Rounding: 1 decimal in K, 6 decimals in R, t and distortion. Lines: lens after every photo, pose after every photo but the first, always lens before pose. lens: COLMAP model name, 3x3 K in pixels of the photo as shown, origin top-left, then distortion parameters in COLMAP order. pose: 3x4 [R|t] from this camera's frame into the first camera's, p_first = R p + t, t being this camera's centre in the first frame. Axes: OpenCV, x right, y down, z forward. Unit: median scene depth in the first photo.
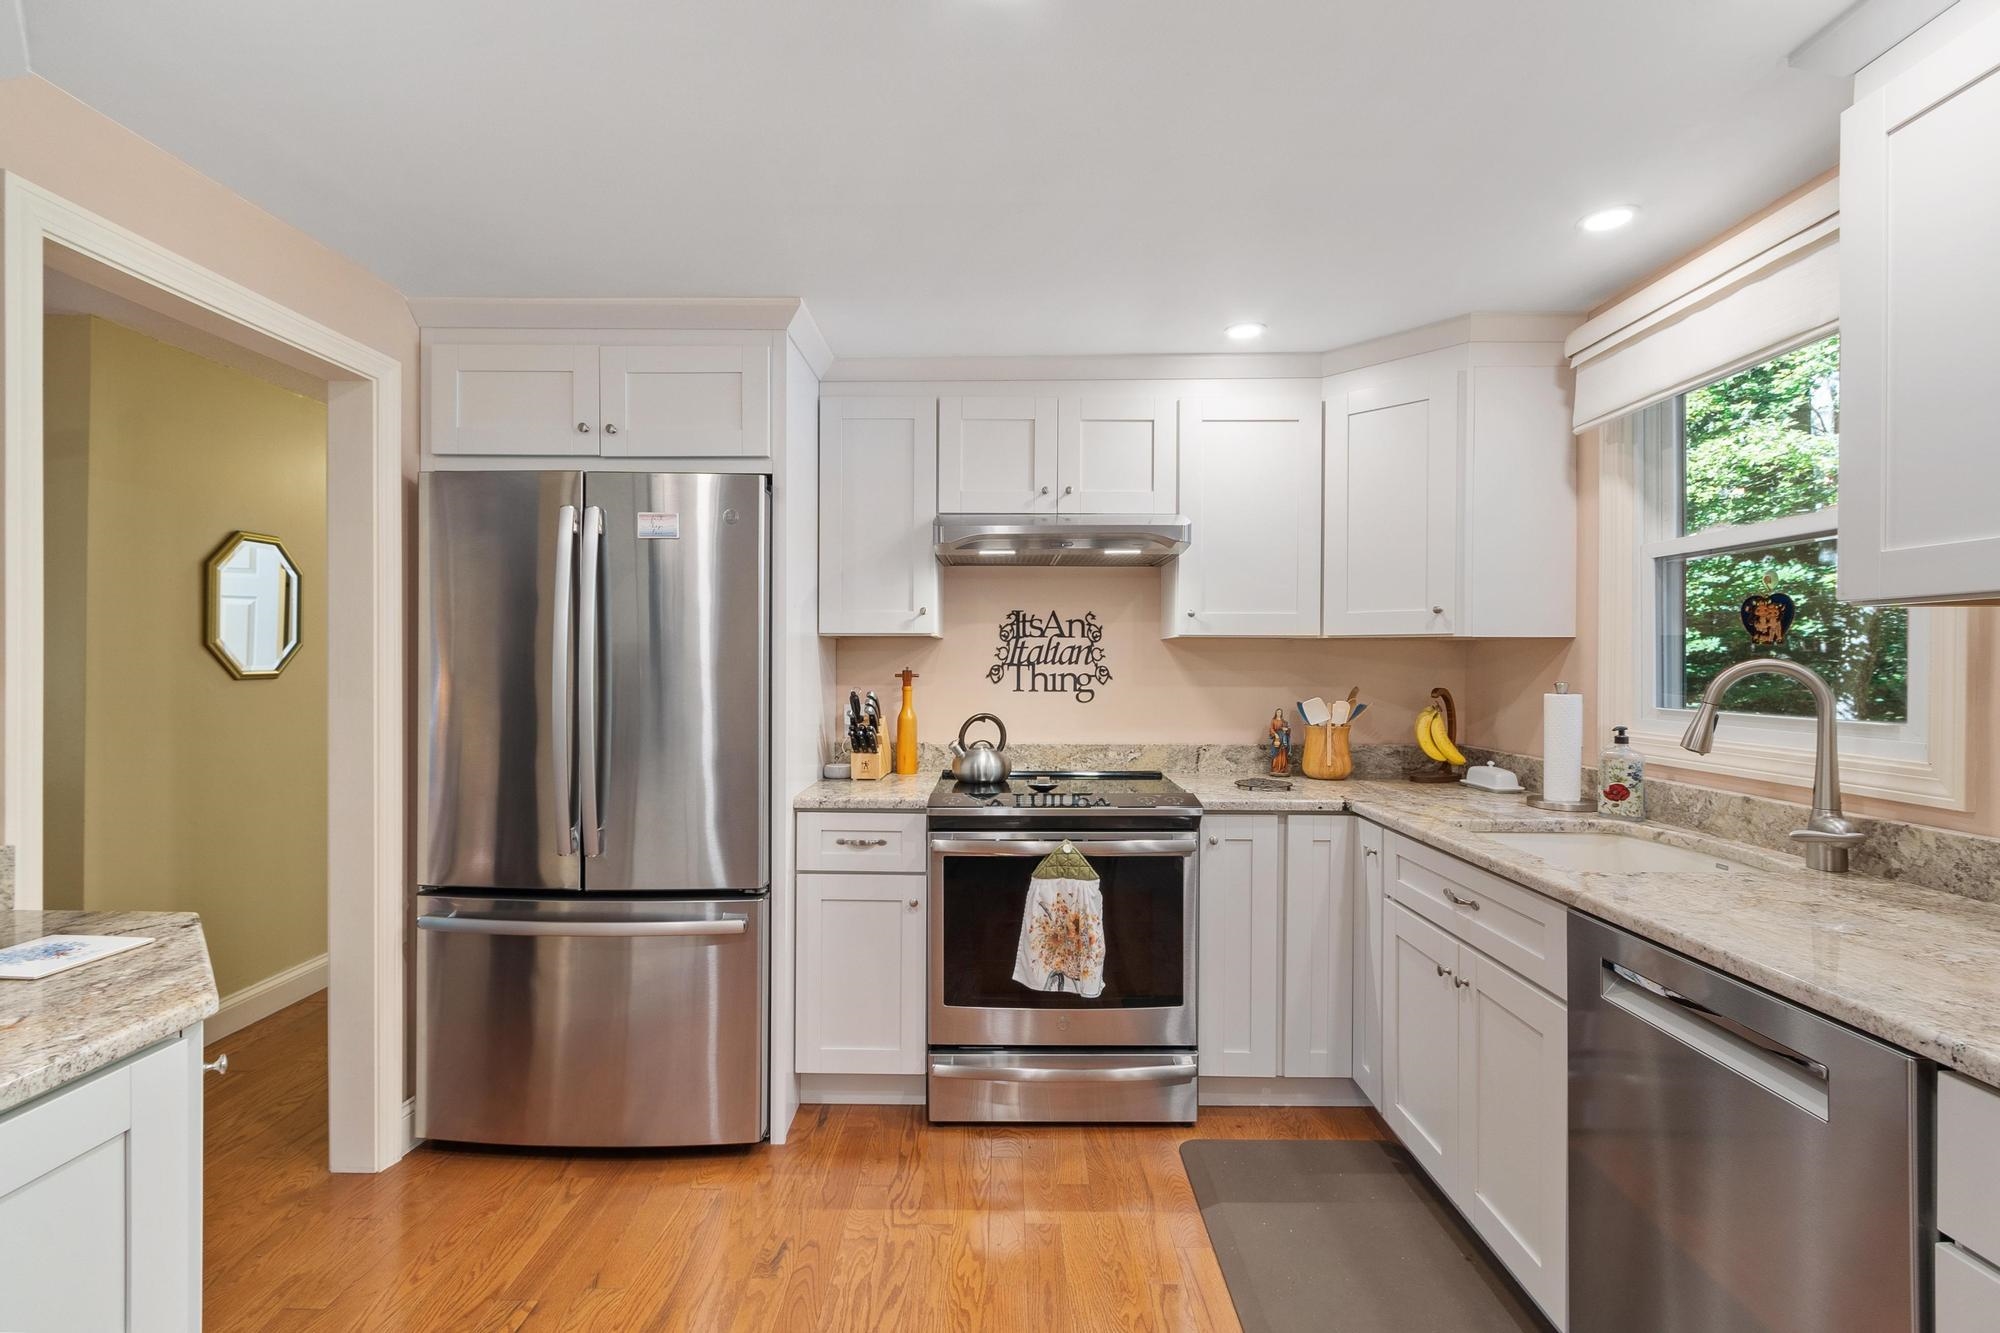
lens RADIAL K [[880.5, 0, 997.7], [0, 880.5, 666.6], [0, 0, 1]] dist [0.000218, -0.001297]
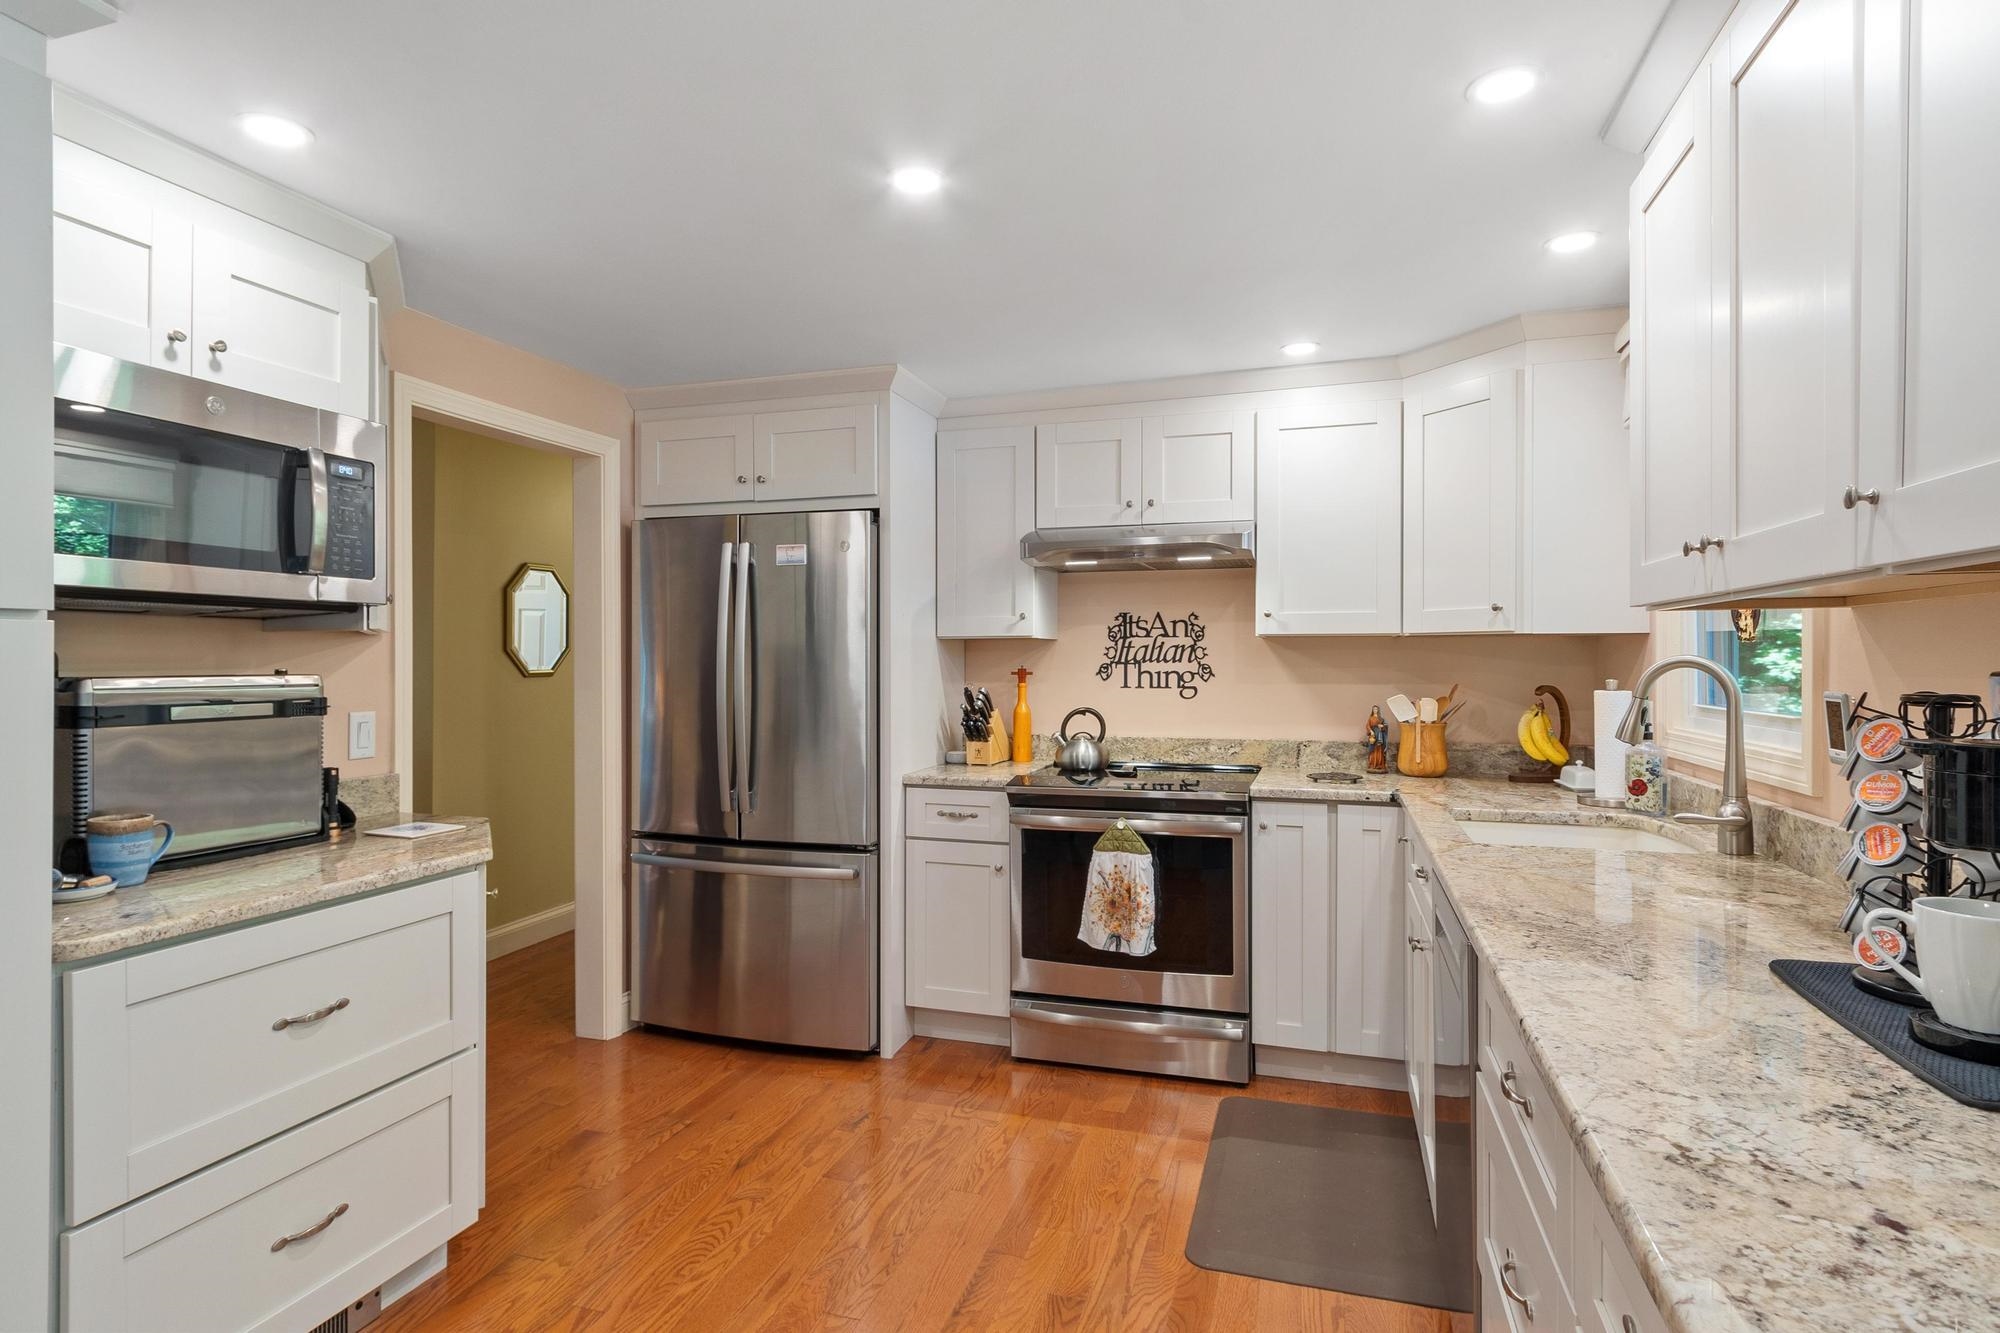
lens RADIAL K [[1026.1, 0, 1001.3], [0, 1026.1, 663.5], [0, 0, 1]] dist [0.000931, 0.000477]
pose [[0.955666, -0.003892, -0.294426, 0.307335], [0.002864, 0.999988, -0.003921, 0.003361], [0.294437, 0.002904, 0.955666, -0.295708]]
